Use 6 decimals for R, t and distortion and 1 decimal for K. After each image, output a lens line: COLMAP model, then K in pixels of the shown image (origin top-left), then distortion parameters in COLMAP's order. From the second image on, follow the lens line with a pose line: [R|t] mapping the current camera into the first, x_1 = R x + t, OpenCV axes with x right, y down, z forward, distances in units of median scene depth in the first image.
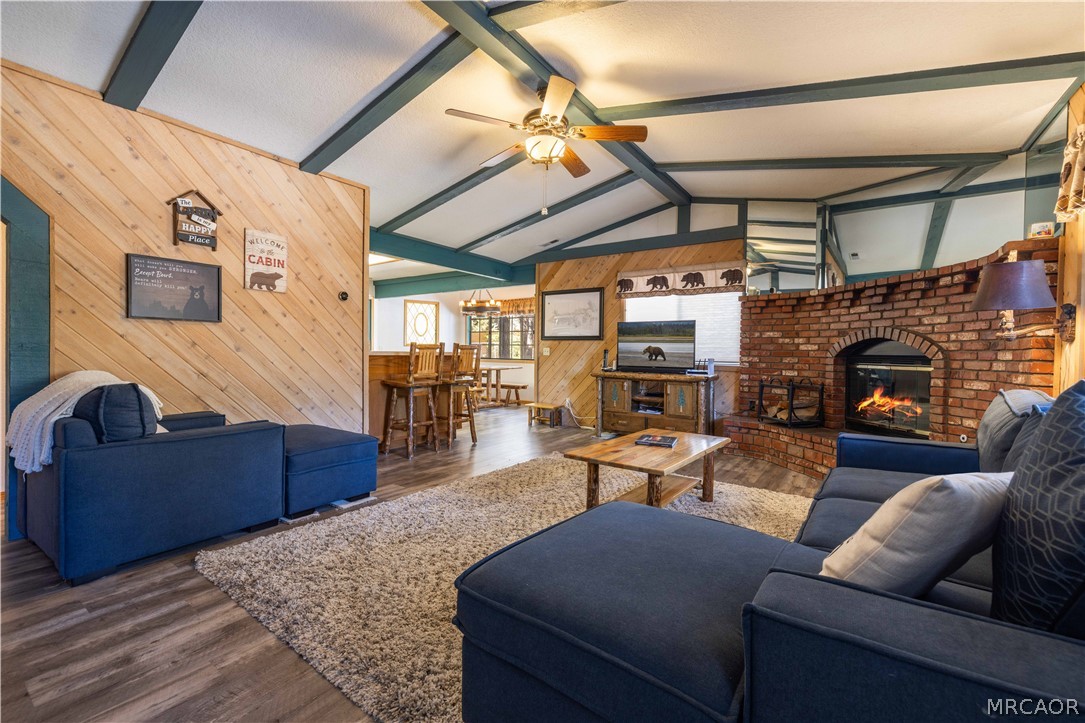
lens RADIAL K [[459.4, 0, 541.3], [0, 459.4, 360.7], [0, 0, 1]] dist [0.000227, 0.000274]
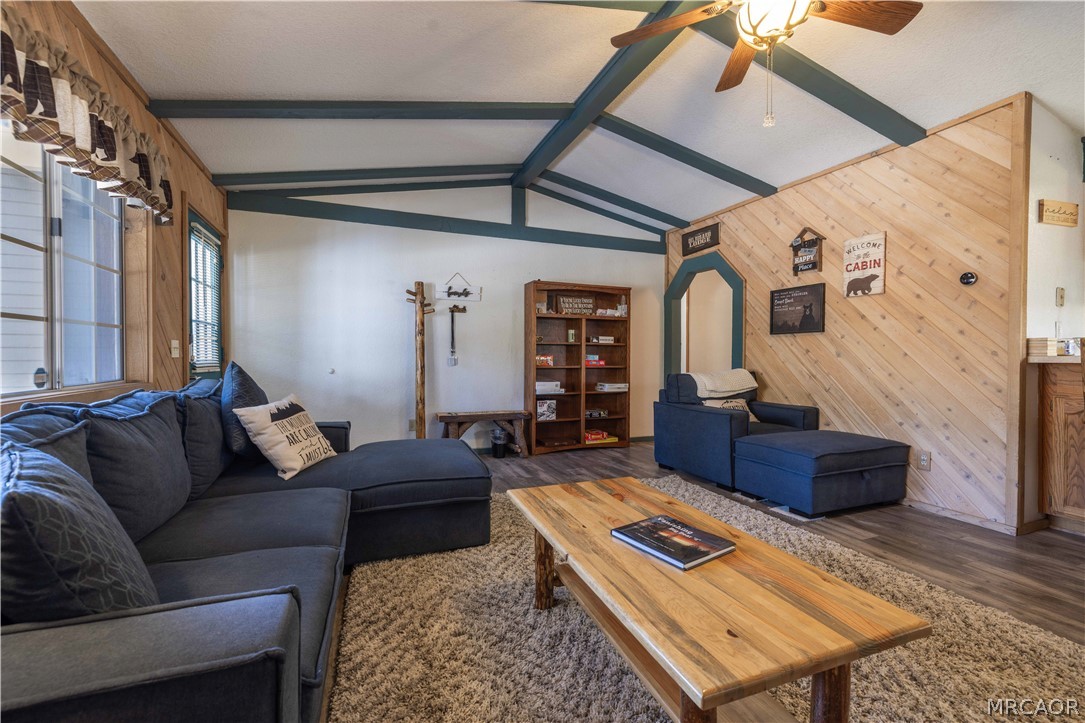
lens RADIAL K [[459.4, 0, 540.3], [0, 459.4, 361.1], [0, 0, 1]] dist [0.000227, 0.000274]
pose [[-0.553295, -0.003161, -0.832980, 0.466994], [-0.024702, 0.999615, 0.012614, -0.005267], [0.832619, 0.027555, -0.553160, 0.751593]]
